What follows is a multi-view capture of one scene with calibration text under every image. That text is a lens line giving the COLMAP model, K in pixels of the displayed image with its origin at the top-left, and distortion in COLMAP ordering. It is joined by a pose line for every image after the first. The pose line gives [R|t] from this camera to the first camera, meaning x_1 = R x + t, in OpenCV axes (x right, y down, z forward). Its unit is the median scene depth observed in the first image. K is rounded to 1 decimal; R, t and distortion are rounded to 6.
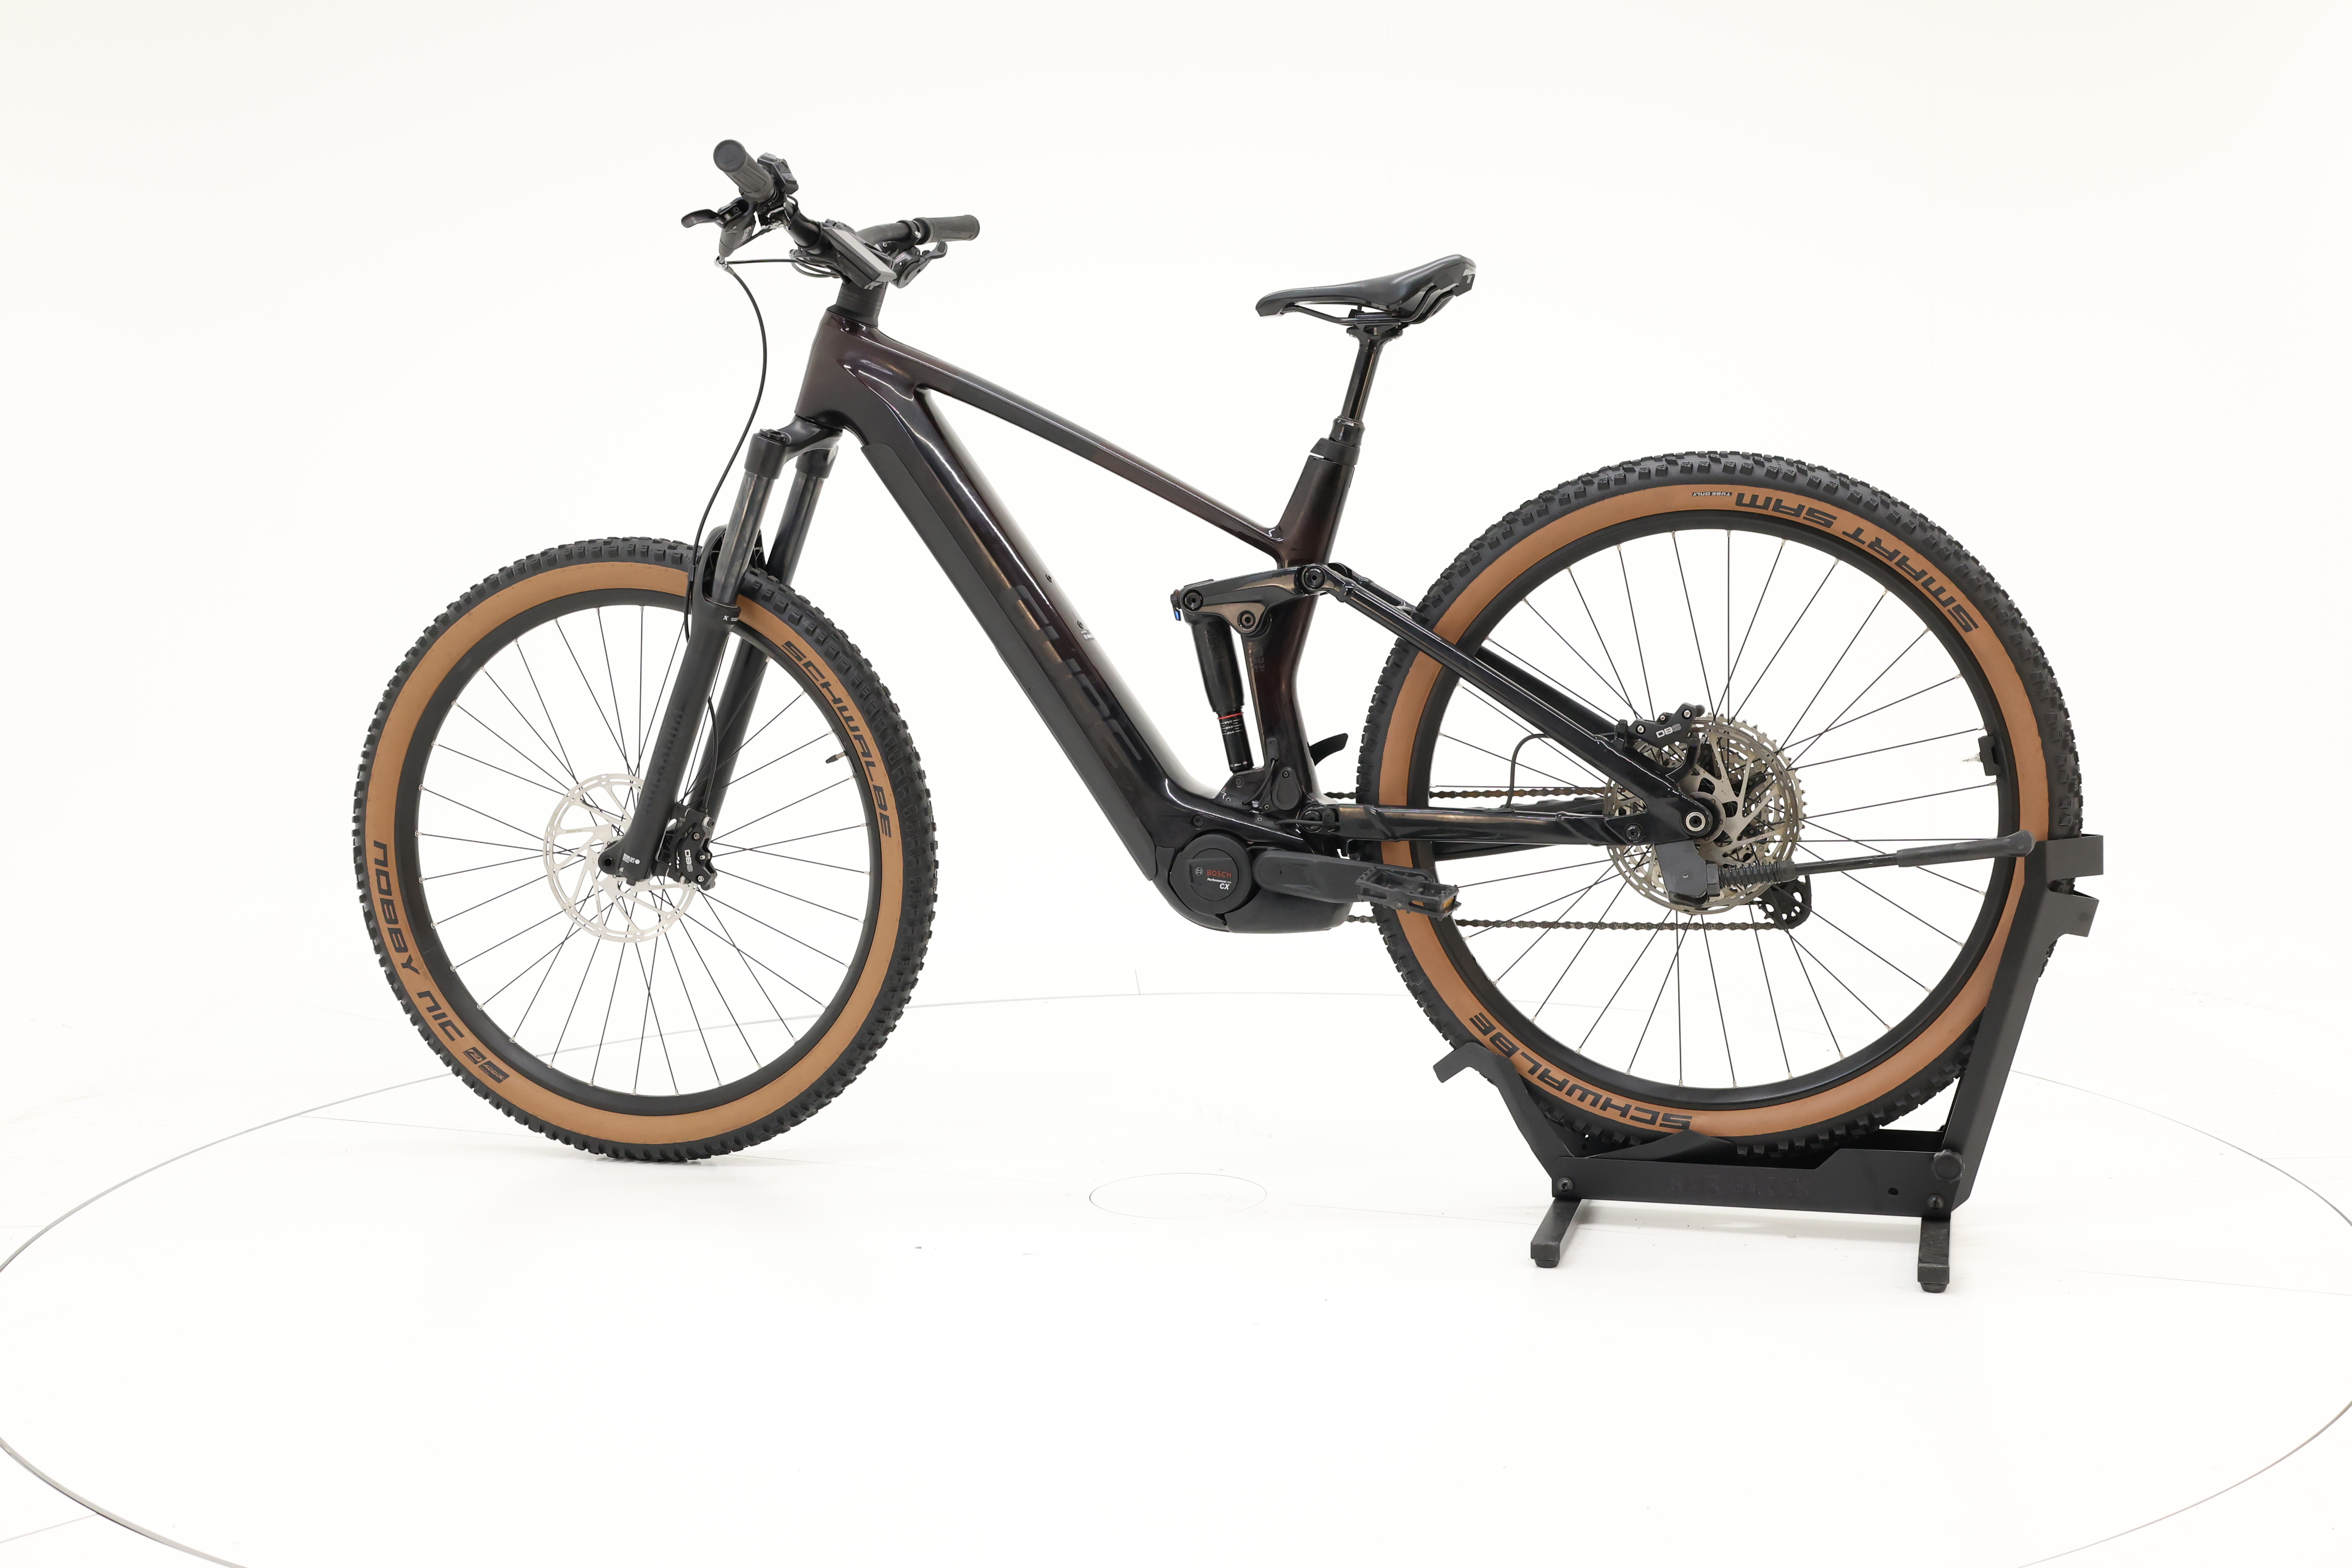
lens RADIAL K [[2634.6, 0, 1179.3], [0, 2634.6, 784.5], [0, 0, 1]] dist [0.017510, 0.000000]
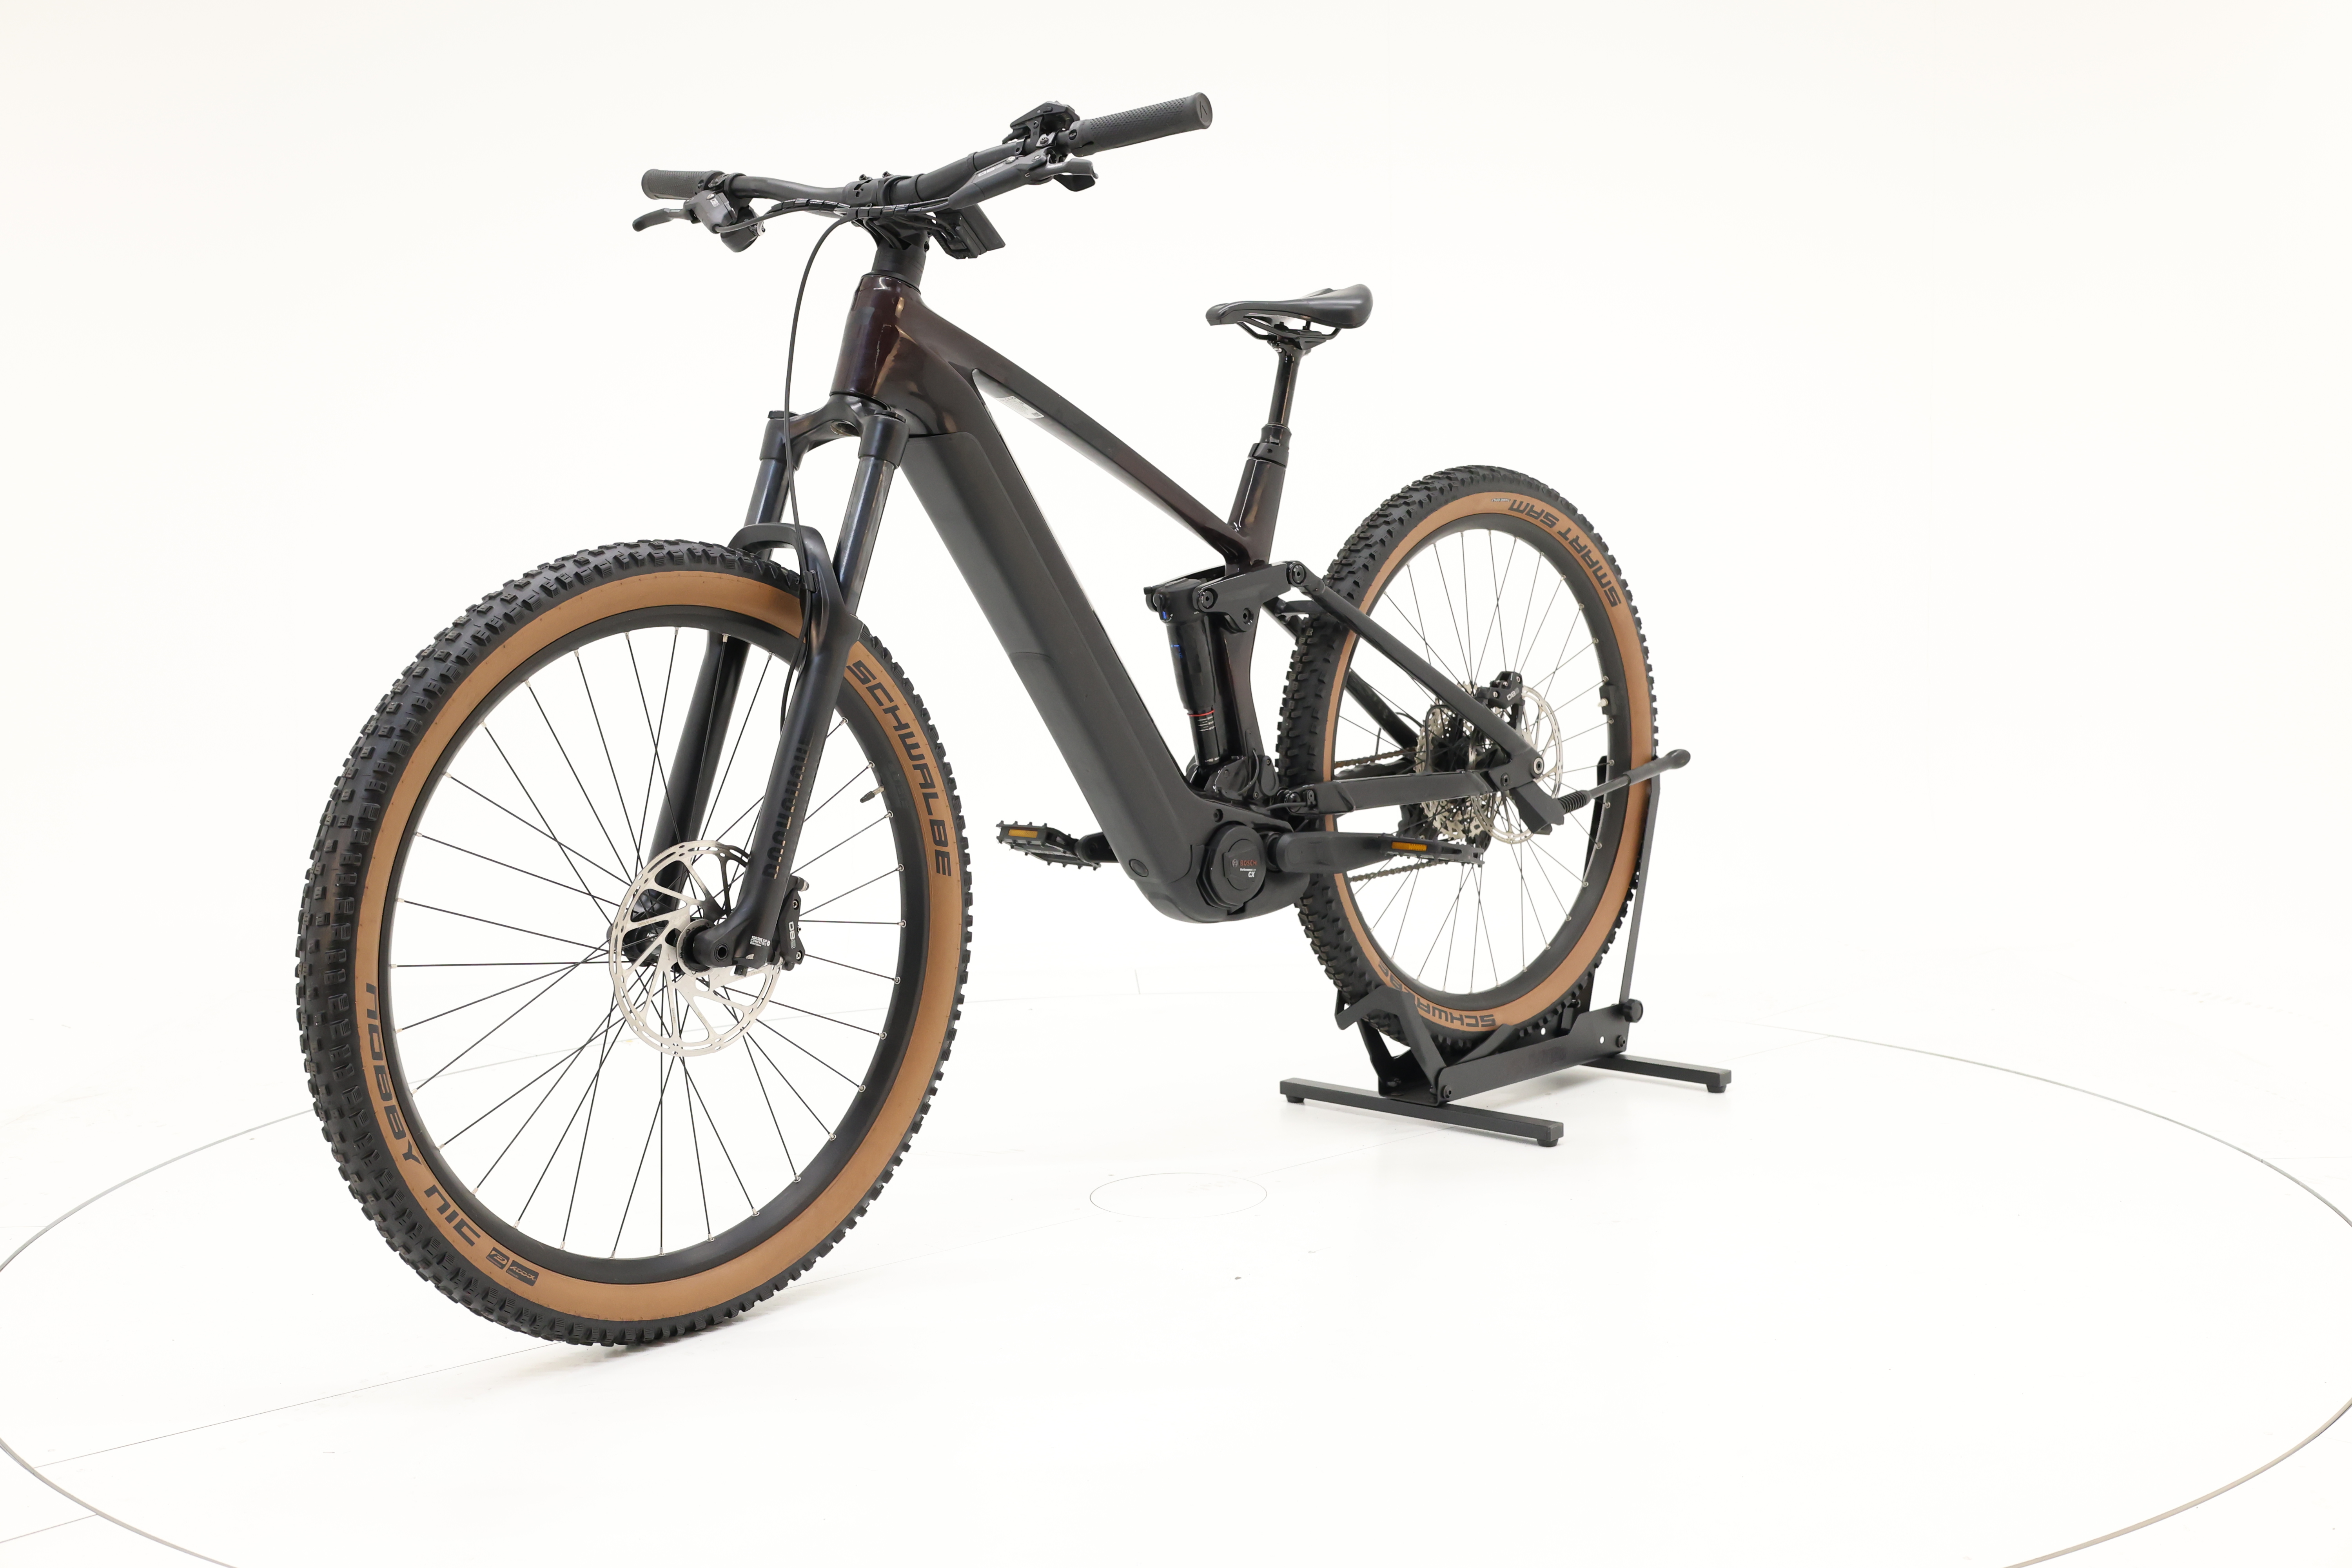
lens RADIAL K [[2634.6, 0, 1185.8], [0, 2634.6, 799.7], [0, 0, 1]] dist [0.017510, 0.000000]
pose [[0.445416, -0.085114, 0.891269, -0.921006], [0.102906, 0.993741, 0.043472, -0.038441], [-0.889390, 0.072353, 0.451386, 0.561308]]
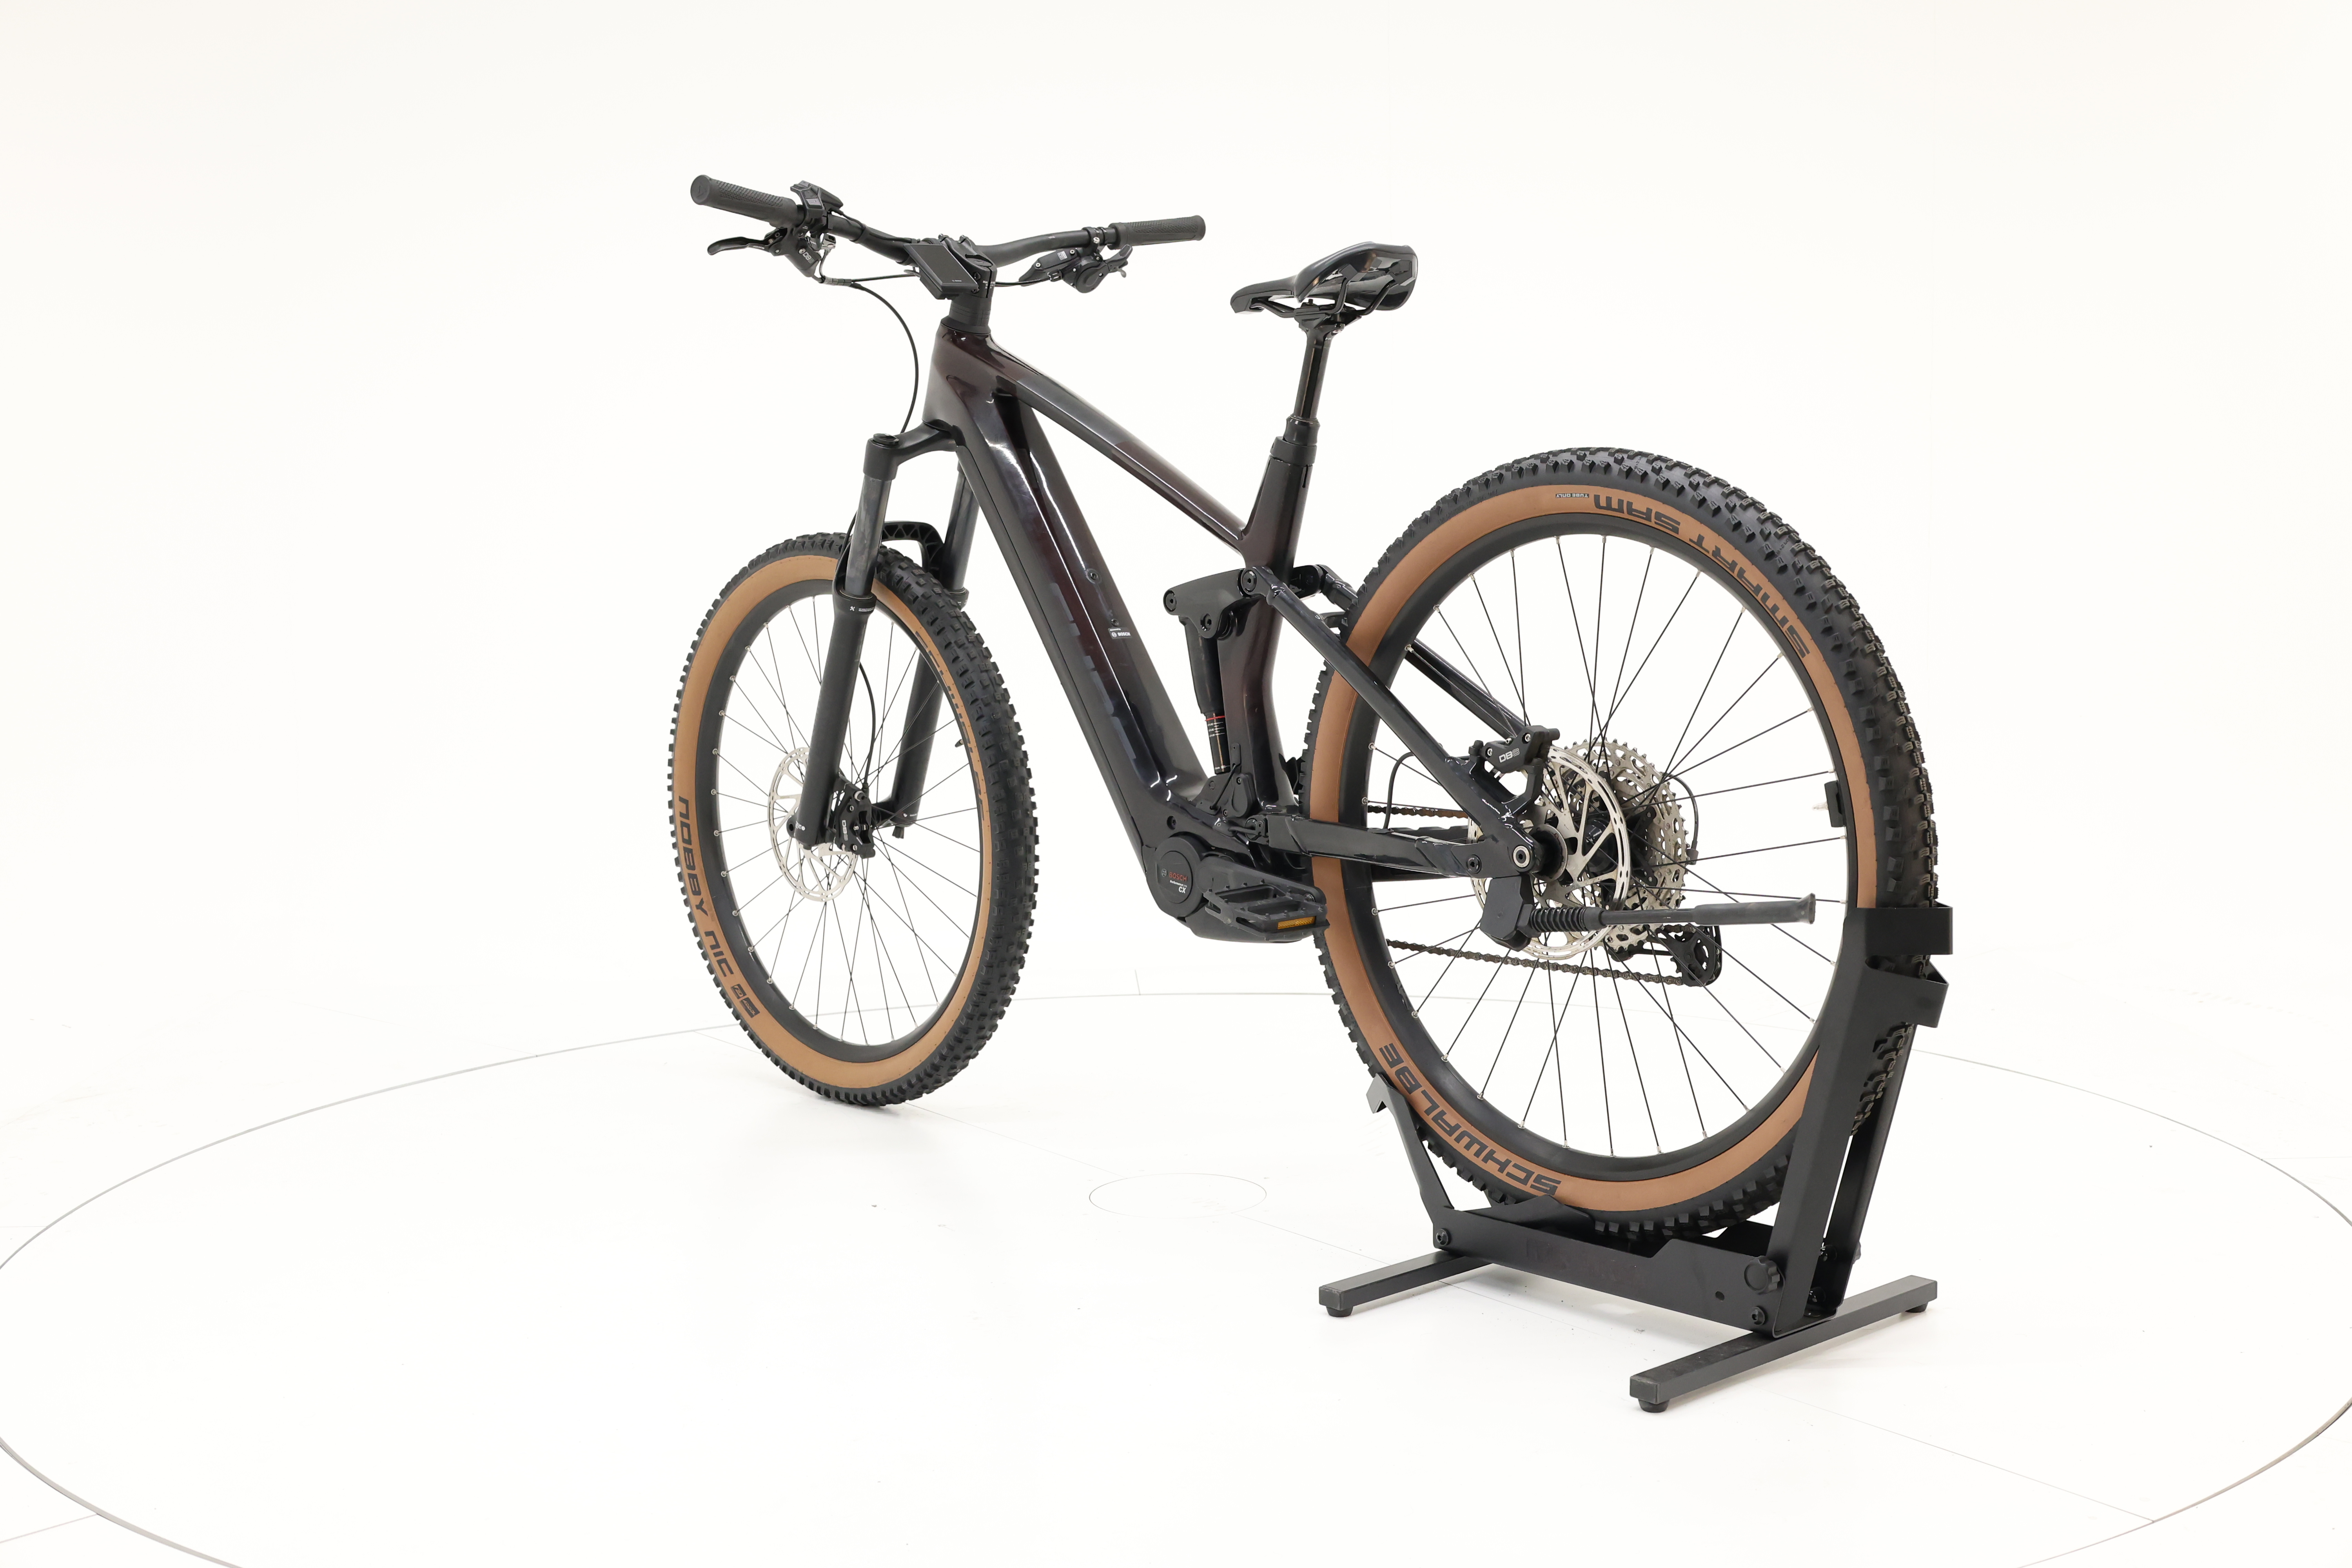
lens RADIAL K [[2634.6, 0, 1183.4], [0, 2634.6, 787.2], [0, 0, 1]] dist [0.017510, 0.000000]
pose [[0.852001, 0.056211, -0.520515, 0.538146], [-0.050229, 0.998410, 0.025603, -0.025697], [0.521126, 0.004331, 0.853469, 0.154009]]
